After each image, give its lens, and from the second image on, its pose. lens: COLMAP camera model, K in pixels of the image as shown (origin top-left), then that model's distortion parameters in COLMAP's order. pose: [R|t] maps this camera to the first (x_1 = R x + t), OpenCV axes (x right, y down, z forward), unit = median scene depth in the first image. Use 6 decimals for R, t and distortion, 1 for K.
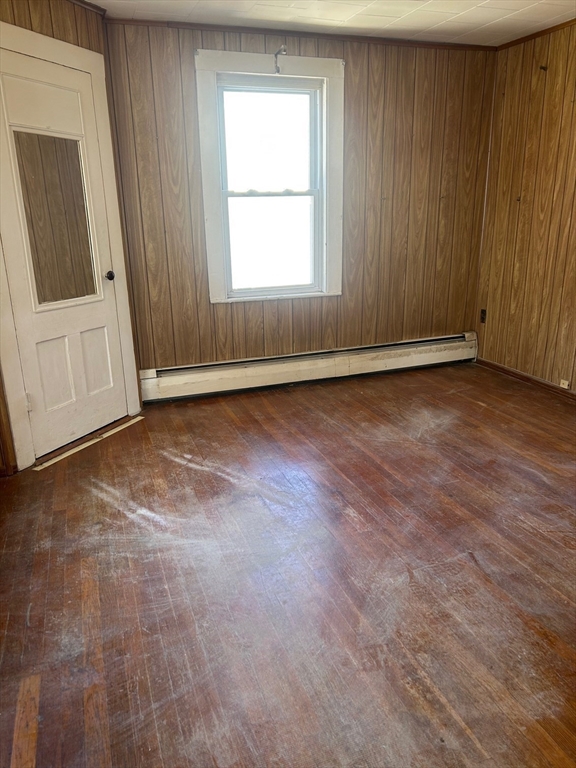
lens RADIAL K [[548.1, 0, 288.0], [0, 548.1, 384.0], [0, 0, 1]] dist [0.001920, 0.001170]
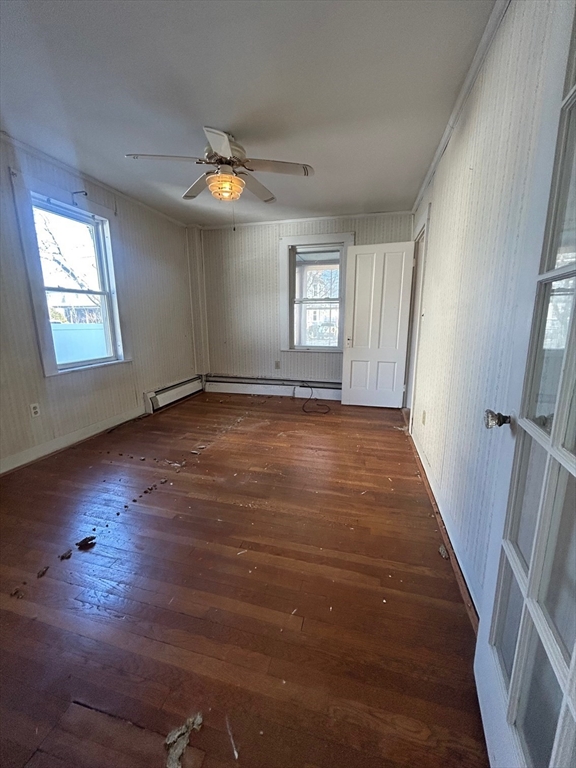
lens RADIAL K [[313.0, 0, 285.7], [0, 313.0, 380.1], [0, 0, 1]] dist [-0.000790, 0.000071]
pose [[0.574328, -0.138466, 0.806830, -0.391146], [0.232924, 0.972494, 0.001093, -0.019470], [-0.784789, 0.187303, 0.590783, 0.194449]]
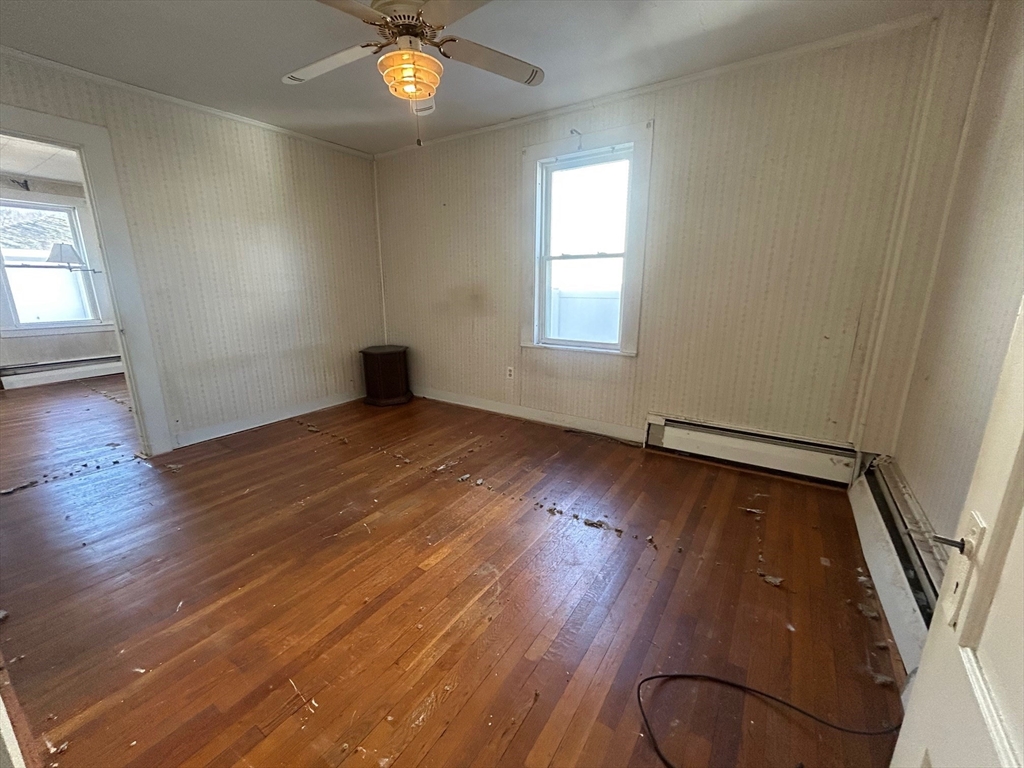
lens RADIAL K [[417.3, 0, 512.0], [0, 417.3, 384.0], [0, 0, 1]] dist [-0.000790, 0.000071]
pose [[0.591039, 0.210688, -0.778642, 0.594980], [-0.254126, 0.964767, 0.068152, -0.122277], [0.765567, 0.157593, 0.623756, 0.413299]]
